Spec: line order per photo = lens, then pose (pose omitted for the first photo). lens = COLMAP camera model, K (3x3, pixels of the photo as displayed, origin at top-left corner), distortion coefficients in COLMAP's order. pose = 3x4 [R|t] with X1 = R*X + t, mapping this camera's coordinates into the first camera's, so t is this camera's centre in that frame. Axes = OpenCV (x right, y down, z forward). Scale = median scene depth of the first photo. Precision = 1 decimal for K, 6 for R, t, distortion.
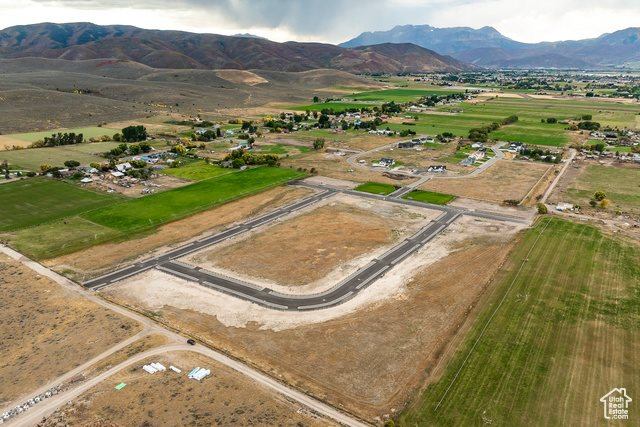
lens RADIAL K [[459.0, 0, 325.7], [0, 459.0, 204.3], [0, 0, 1]] dist [-0.038854, 0.000951]
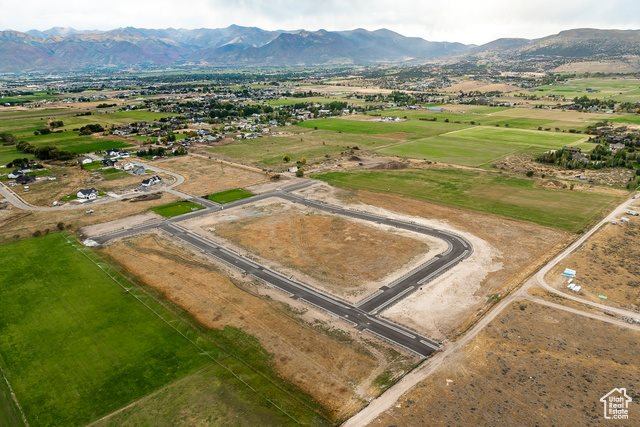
lens RADIAL K [[454.5, 0, 327.7], [0, 454.5, 211.8], [0, 0, 1]] dist [-0.037071, -0.001597]
pose [[0.202280, -0.310304, 0.928867, -0.850166], [0.309995, 0.919991, 0.239831, -0.195647], [-0.928970, 0.239432, 0.282288, 0.630447]]
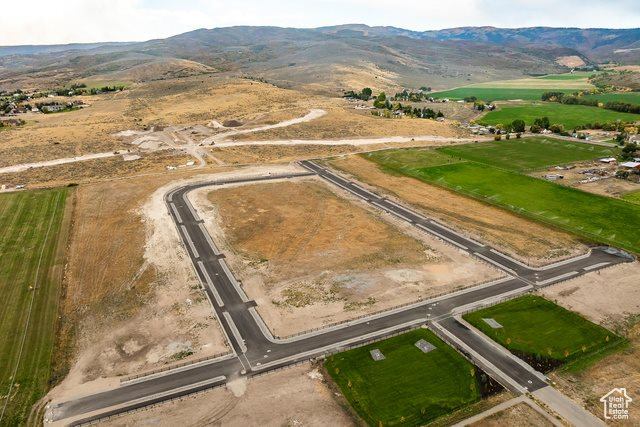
lens RADIAL K [[462.0, 0, 320.0], [0, 462.0, 213.5], [0, 0, 1]] dist [-0.040600, 0.002381]
pose [[-0.526321, 0.275238, -0.804506, 0.585809], [-0.230202, 0.864699, 0.446433, -0.291390], [0.818531, 0.420166, -0.391748, 1.260830]]
